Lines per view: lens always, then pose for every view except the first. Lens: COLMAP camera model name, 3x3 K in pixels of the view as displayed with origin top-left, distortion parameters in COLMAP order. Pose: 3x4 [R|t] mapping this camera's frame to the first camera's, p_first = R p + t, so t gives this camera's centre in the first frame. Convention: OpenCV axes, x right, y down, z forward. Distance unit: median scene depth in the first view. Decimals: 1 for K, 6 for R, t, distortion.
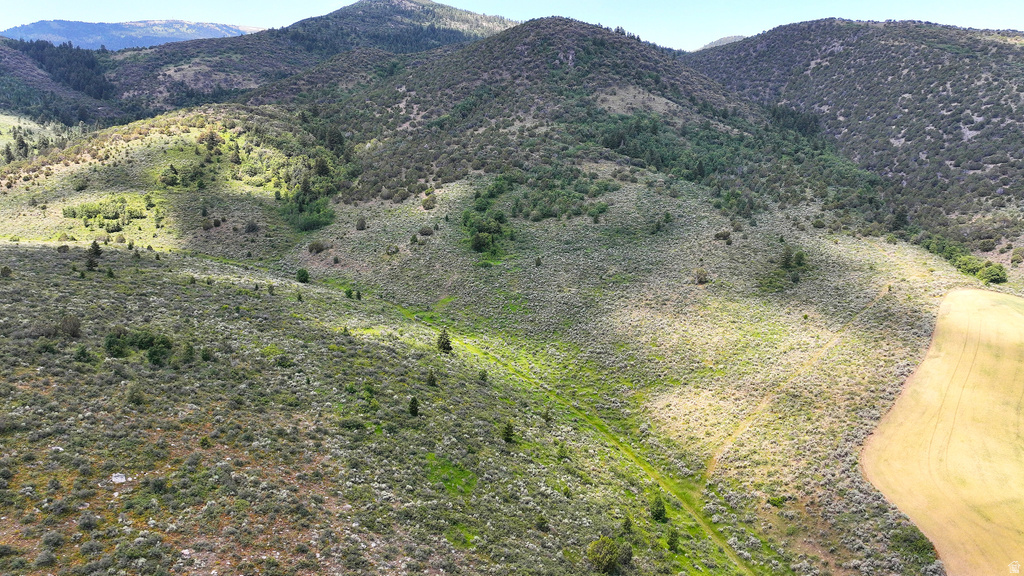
lens RADIAL K [[722.5, 0, 512.6], [0, 722.5, 287.5], [0, 0, 1]] dist [0.006762, 0.001781]
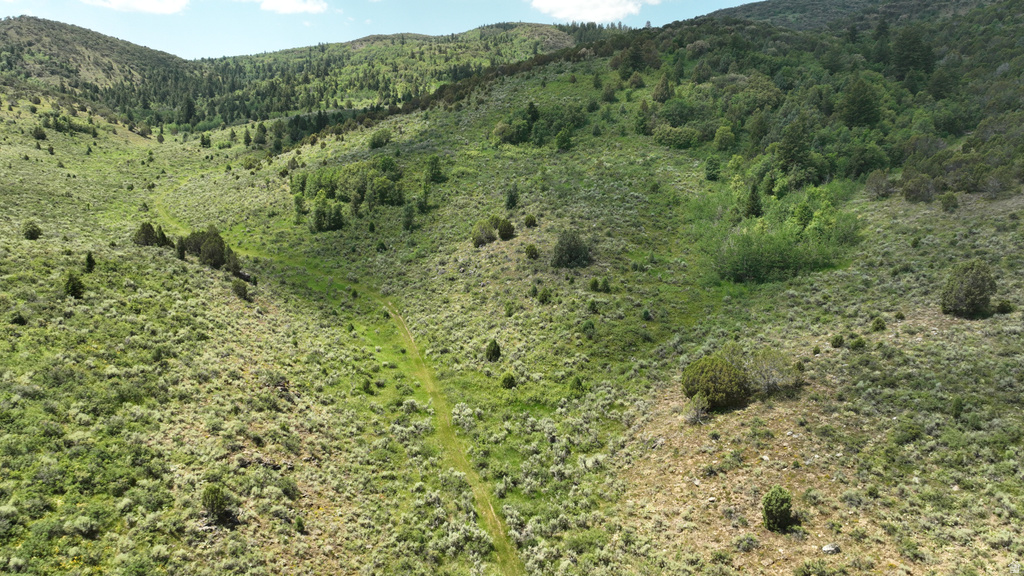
lens RADIAL K [[722.5, 0, 513.2], [0, 722.5, 289.5], [0, 0, 1]] dist [0.006762, 0.001781]
pose [[0.738857, 0.135162, -0.660167, -0.146191], [-0.139516, 0.989134, 0.046368, -0.068545], [0.659261, 0.057845, 0.749686, 0.652349]]
